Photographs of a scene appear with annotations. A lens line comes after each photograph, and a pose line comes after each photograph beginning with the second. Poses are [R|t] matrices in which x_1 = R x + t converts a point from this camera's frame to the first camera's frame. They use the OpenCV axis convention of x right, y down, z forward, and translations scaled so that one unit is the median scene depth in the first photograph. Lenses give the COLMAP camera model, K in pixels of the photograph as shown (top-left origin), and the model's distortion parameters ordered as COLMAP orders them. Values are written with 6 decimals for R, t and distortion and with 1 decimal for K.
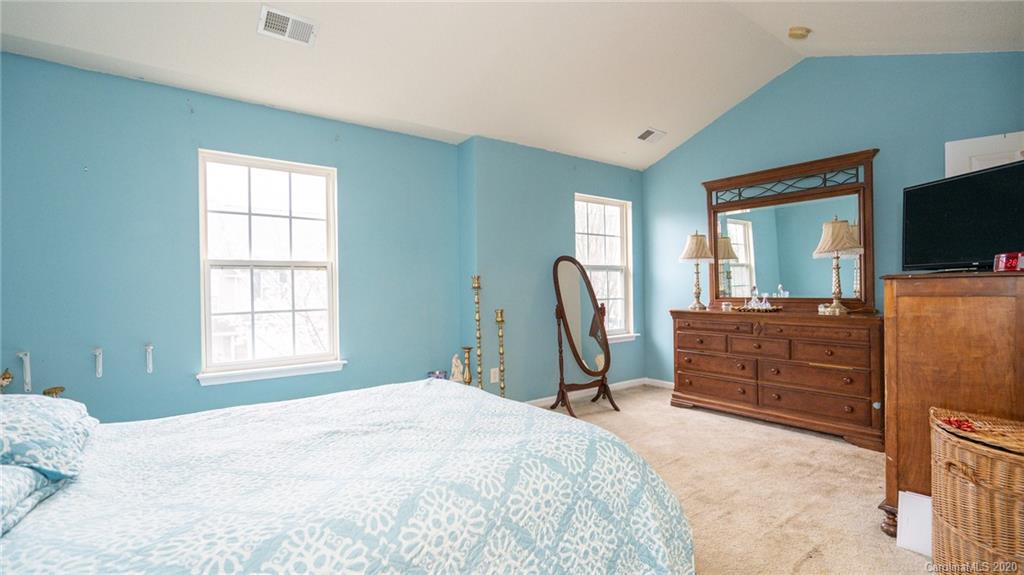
lens RADIAL K [[461.9, 0, 513.5], [0, 461.9, 290.5], [0, 0, 1]] dist [-0.004405, 0.002249]
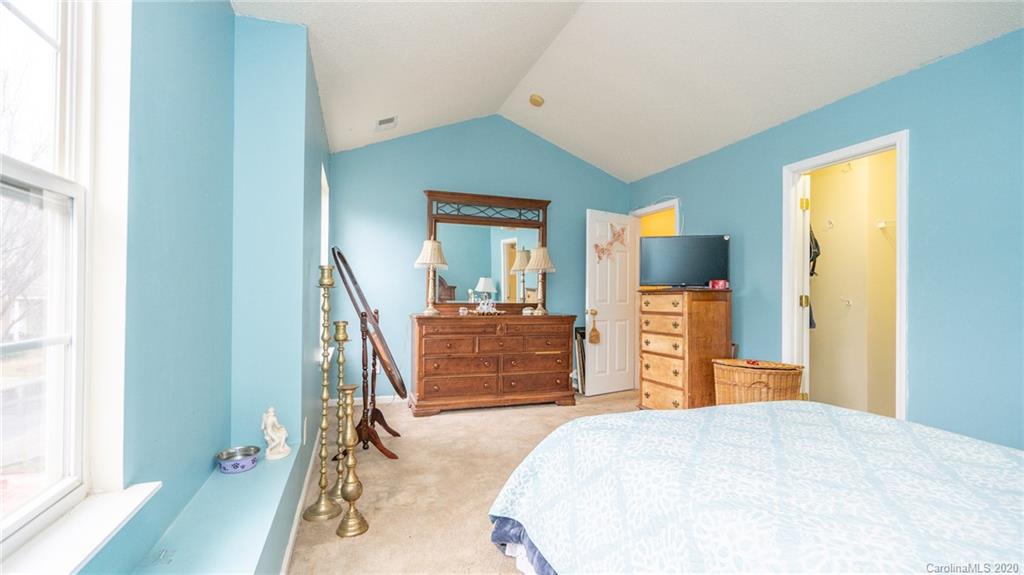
lens RADIAL K [[461.9, 0, 512.2], [0, 461.9, 290.1], [0, 0, 1]] dist [-0.004405, 0.002249]
pose [[0.323721, 0.024639, 0.945832, -0.538238], [-0.007853, 0.999696, -0.023355, 0.009556], [-0.946120, 0.000132, 0.323816, 0.546515]]
